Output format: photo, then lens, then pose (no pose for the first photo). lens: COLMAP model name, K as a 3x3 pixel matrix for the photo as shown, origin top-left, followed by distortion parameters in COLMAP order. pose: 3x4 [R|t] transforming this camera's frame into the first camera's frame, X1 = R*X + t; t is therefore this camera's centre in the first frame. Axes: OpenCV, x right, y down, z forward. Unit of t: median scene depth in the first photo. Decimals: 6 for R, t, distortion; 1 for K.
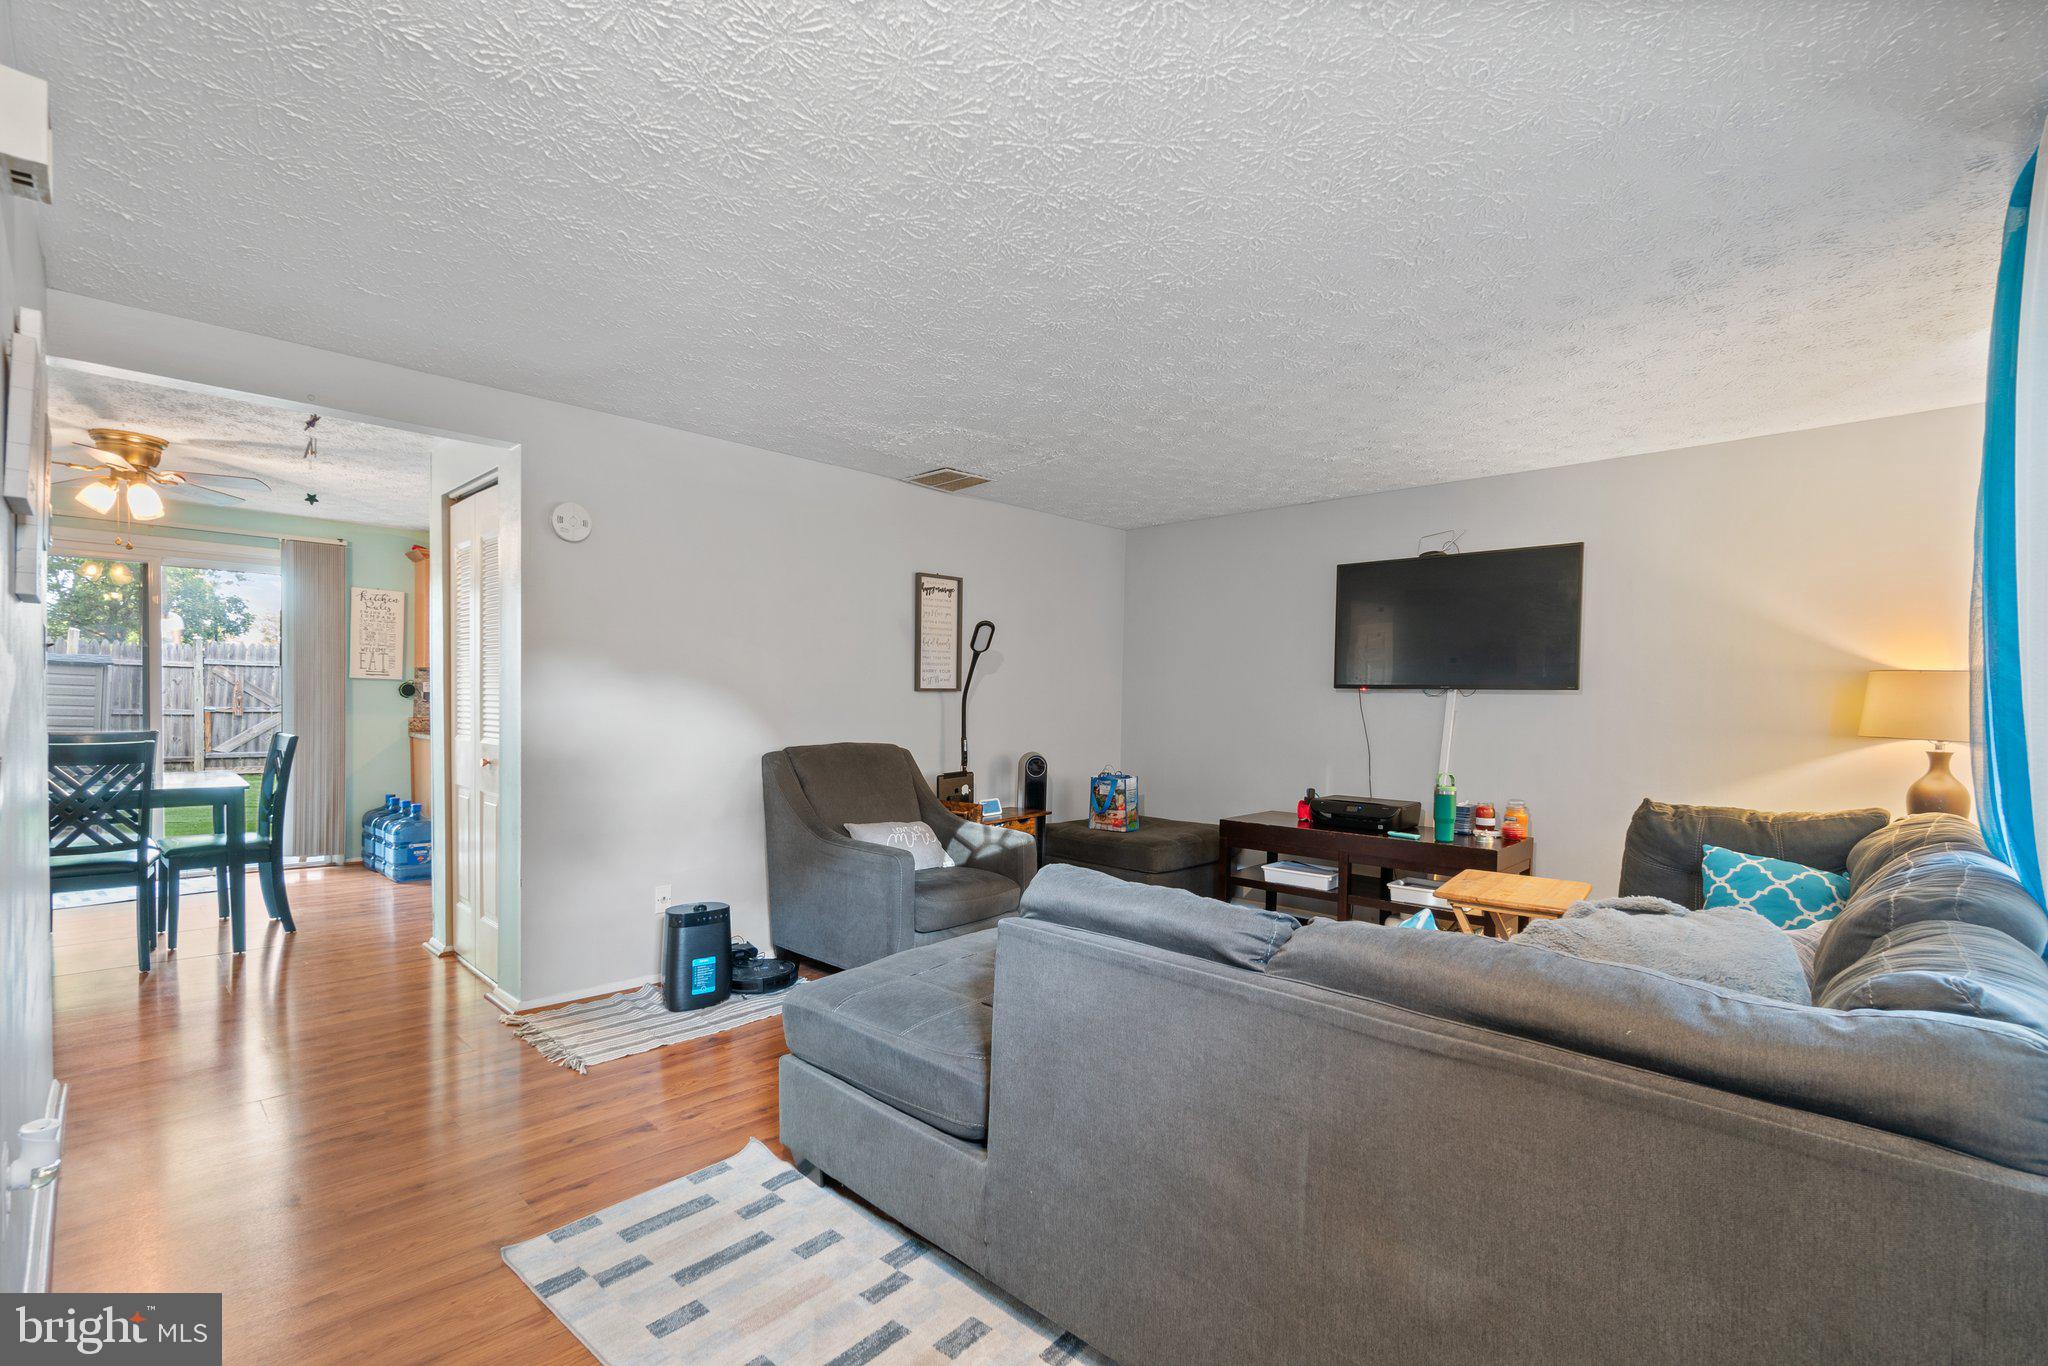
lens RADIAL K [[902.3, 0, 993.2], [0, 902.3, 727.7], [0, 0, 1]] dist [-0.007450, 0.002234]
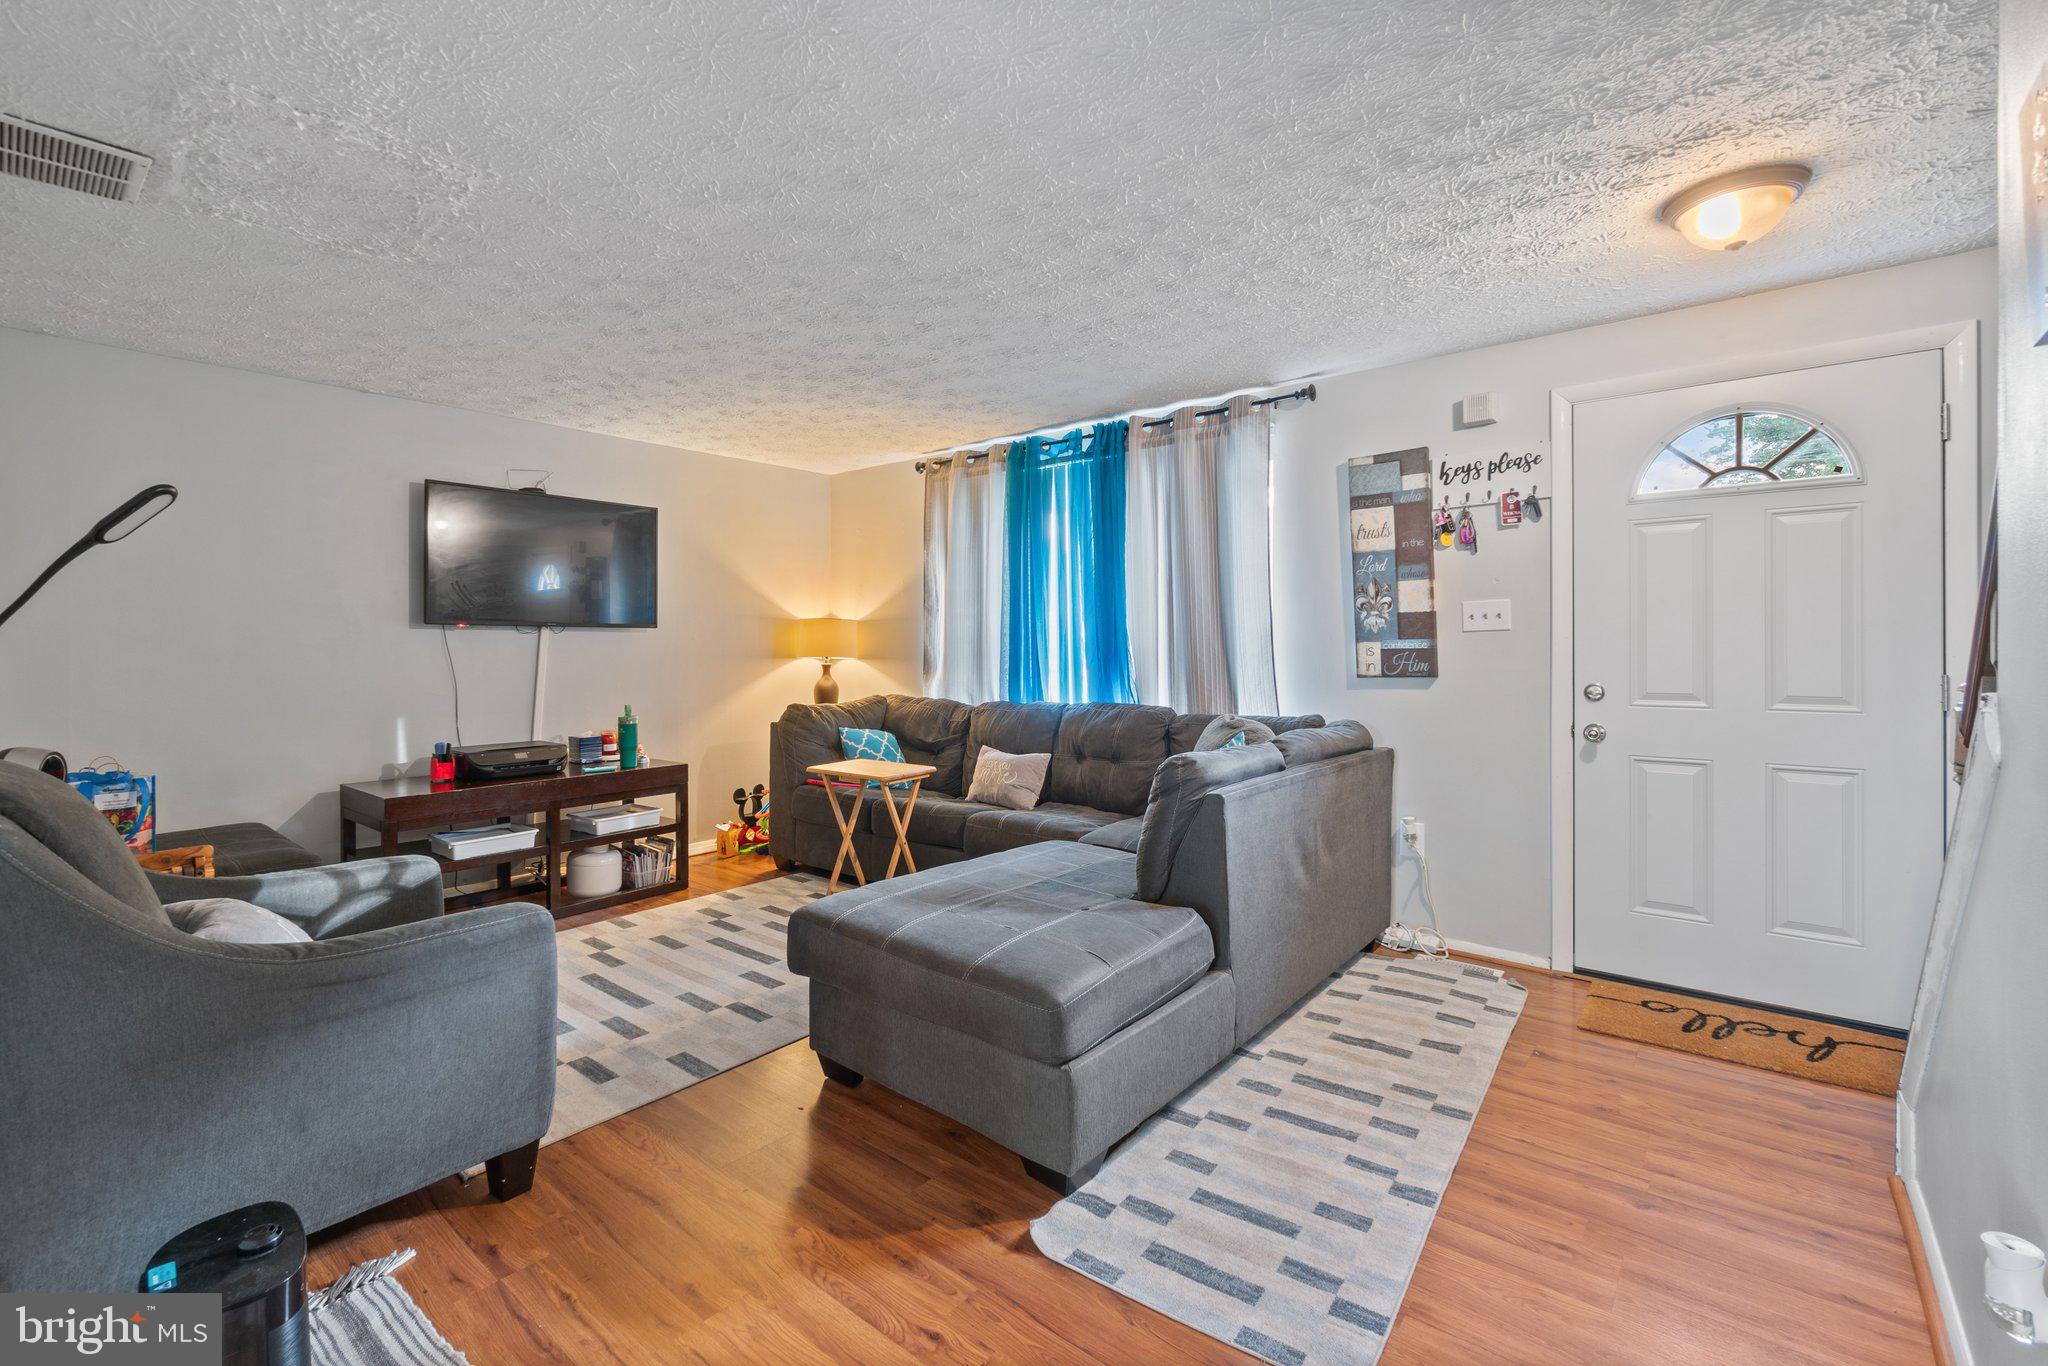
lens RADIAL K [[902.3, 0, 985.8], [0, 902.3, 650.6], [0, 0, 1]] dist [-0.007450, 0.002234]
pose [[-0.074561, -0.019117, 0.997033, -1.167929], [0.034312, 0.999175, 0.021724, -0.043700], [-0.996626, 0.035830, -0.073844, 1.258404]]
